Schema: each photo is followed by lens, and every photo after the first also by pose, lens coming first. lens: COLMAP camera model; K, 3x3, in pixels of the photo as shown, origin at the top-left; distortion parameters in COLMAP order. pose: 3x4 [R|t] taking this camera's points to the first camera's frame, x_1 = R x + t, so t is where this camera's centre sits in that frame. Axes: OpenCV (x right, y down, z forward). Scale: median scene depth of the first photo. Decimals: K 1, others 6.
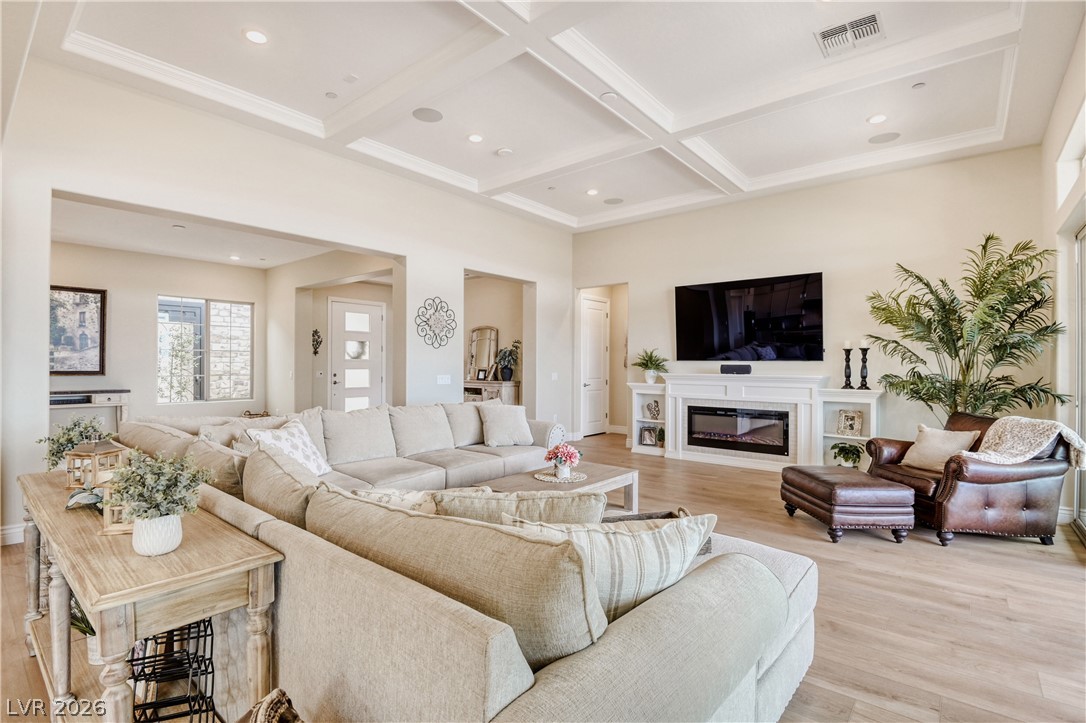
lens RADIAL K [[508.1, 0, 542.3], [0, 508.1, 358.5], [0, 0, 1]] dist [0.027919, -0.028038]
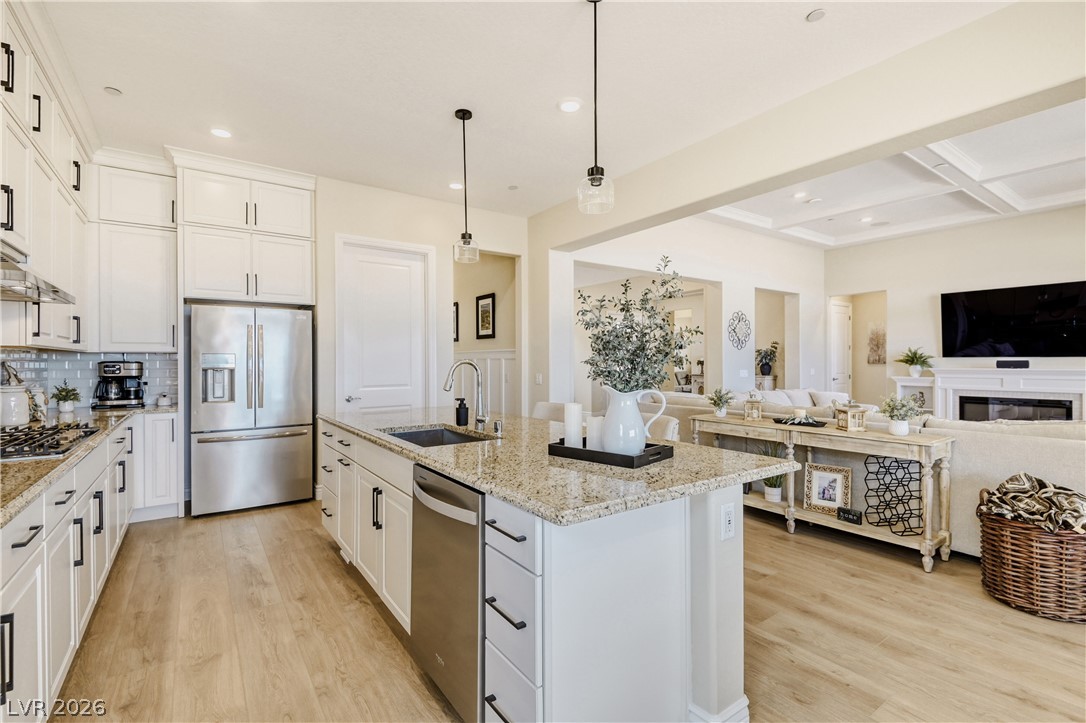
lens RADIAL K [[495.7, 0, 543.0], [0, 495.7, 361.5], [0, 0, 1]] dist [0.000930, -0.005877]
pose [[0.964515, -0.007299, -0.263928, -0.351303], [0.009651, 0.999924, 0.007617, -0.004274], [0.263852, -0.009894, 0.964512, -0.362502]]
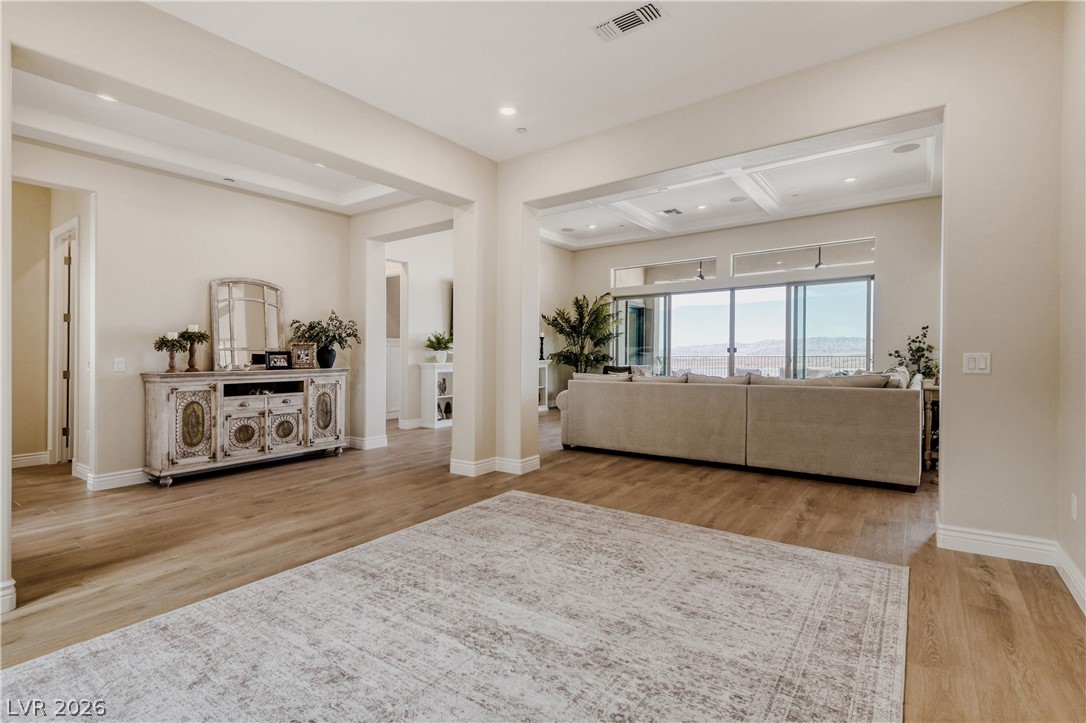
lens RADIAL K [[508.1, 0, 542.3], [0, 508.1, 358.5], [0, 0, 1]] dist [0.027919, -0.028038]
pose [[-0.060465, -0.011745, 0.998101, -1.012444], [-0.001747, 0.999930, 0.011660, 0.029479], [-0.998169, -0.001039, -0.060481, 0.960369]]
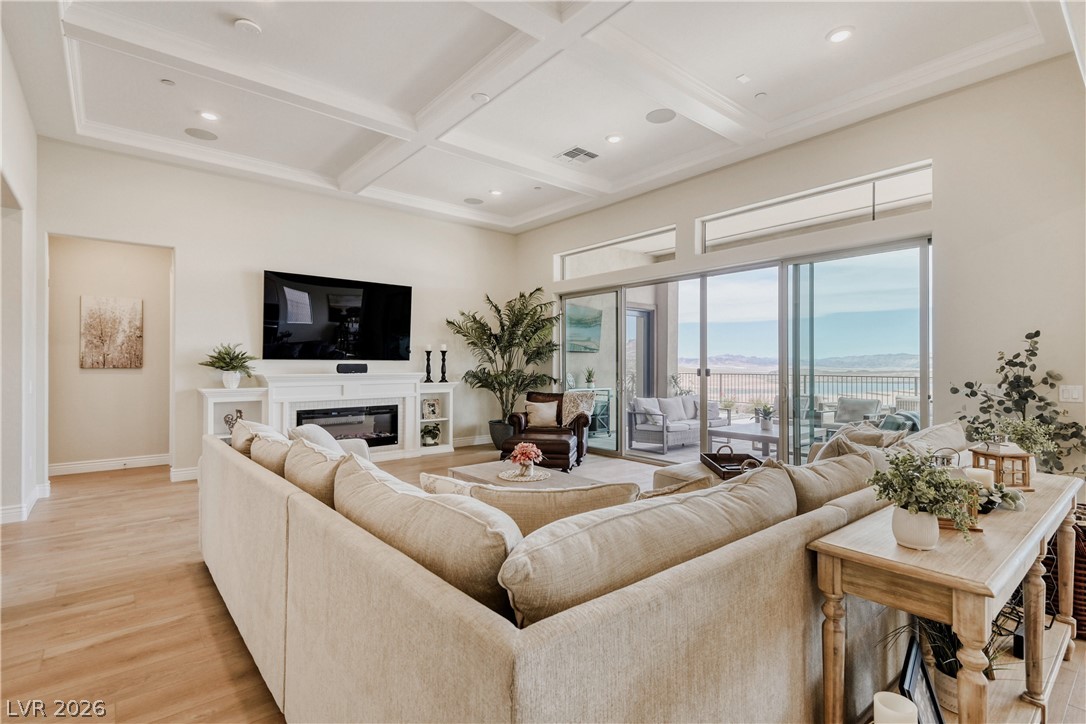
lens RADIAL K [[513.9, 0, 546.7], [0, 513.9, 360.6], [0, 0, 1]] dist [0.022639, -0.000215]
pose [[0.172057, 0.002922, 0.985083, -0.546714], [-0.008453, 0.999963, -0.001490, 0.003995], [-0.985051, -0.008070, 0.172075, 0.442757]]
